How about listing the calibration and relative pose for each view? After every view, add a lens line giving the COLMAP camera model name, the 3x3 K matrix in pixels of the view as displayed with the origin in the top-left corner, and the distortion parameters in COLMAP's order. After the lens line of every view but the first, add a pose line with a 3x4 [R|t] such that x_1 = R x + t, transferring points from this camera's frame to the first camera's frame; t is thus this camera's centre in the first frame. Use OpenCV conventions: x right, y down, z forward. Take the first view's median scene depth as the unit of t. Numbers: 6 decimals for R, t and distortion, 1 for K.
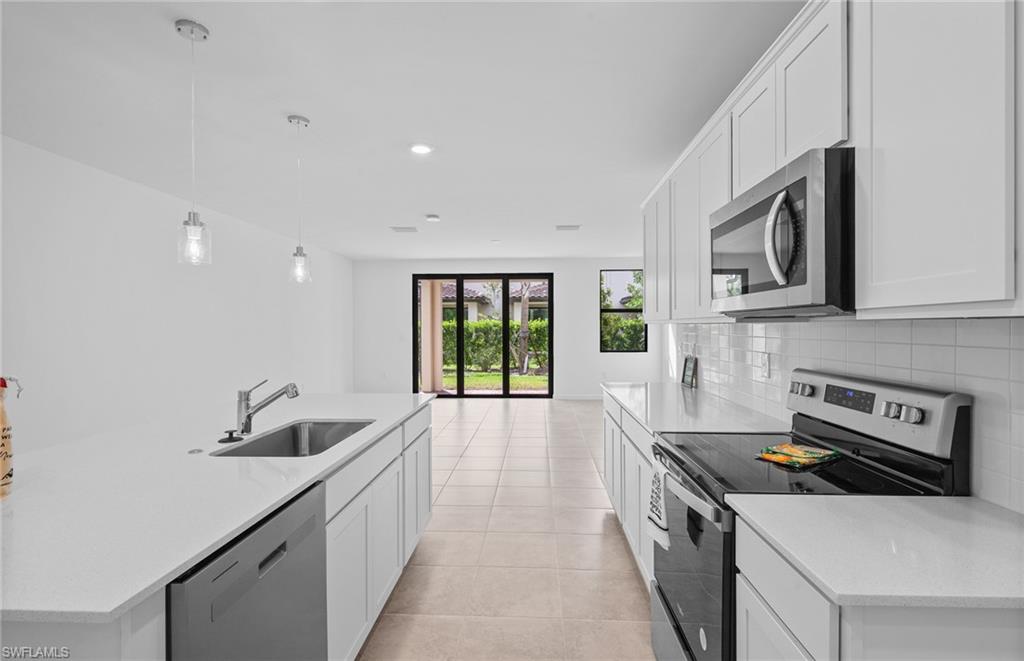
lens RADIAL K [[482.1, 0, 512.0], [0, 482.1, 330.5], [0, 0, 1]] dist [0.002223, 0.000419]
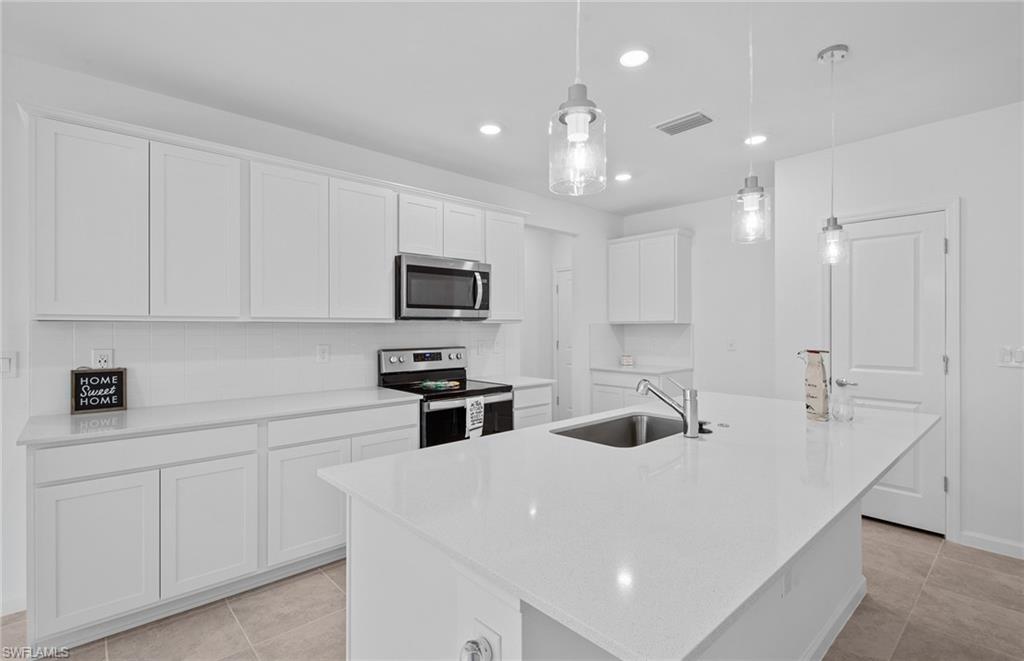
lens RADIAL K [[482.1, 0, 512.0], [0, 482.1, 330.5], [0, 0, 1]] dist [0.002223, 0.000419]
pose [[-0.713271, 0.002474, 0.700884, -0.210734], [0.011215, 0.999906, 0.007883, 0.000281], [-0.700799, 0.013484, -0.713231, 0.416778]]
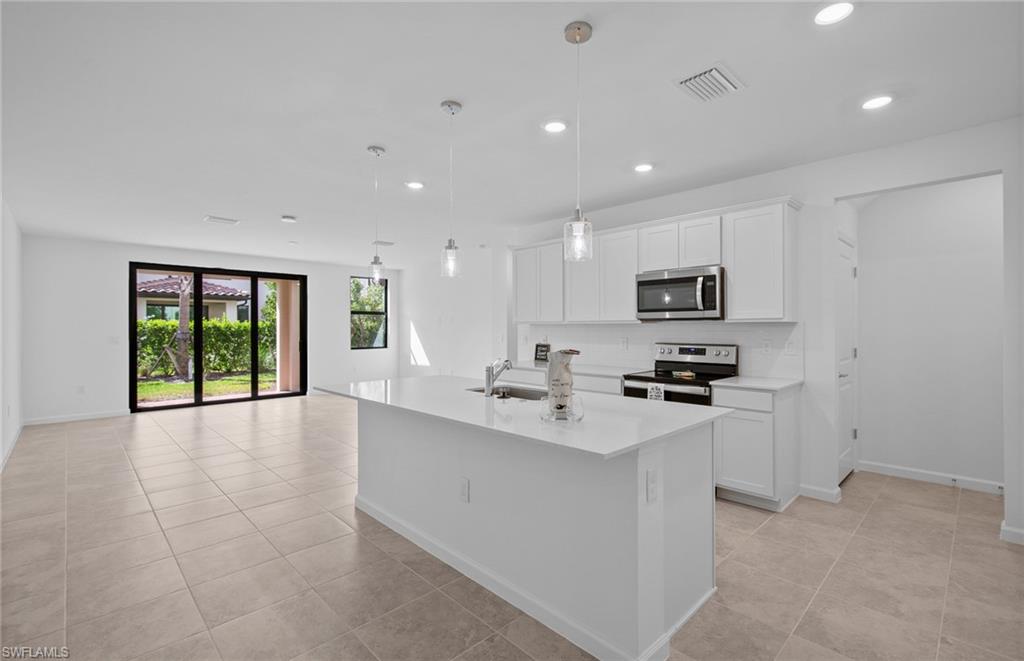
lens RADIAL K [[457.5, 0, 509.4], [0, 457.5, 330.2], [0, 0, 1]] dist [0.000238, 0.000014]
pose [[0.685384, -0.000858, 0.728181, -0.335710], [0.004353, 0.999986, -0.002919, 0.004319], [-0.728169, 0.005171, 0.685378, -0.003202]]
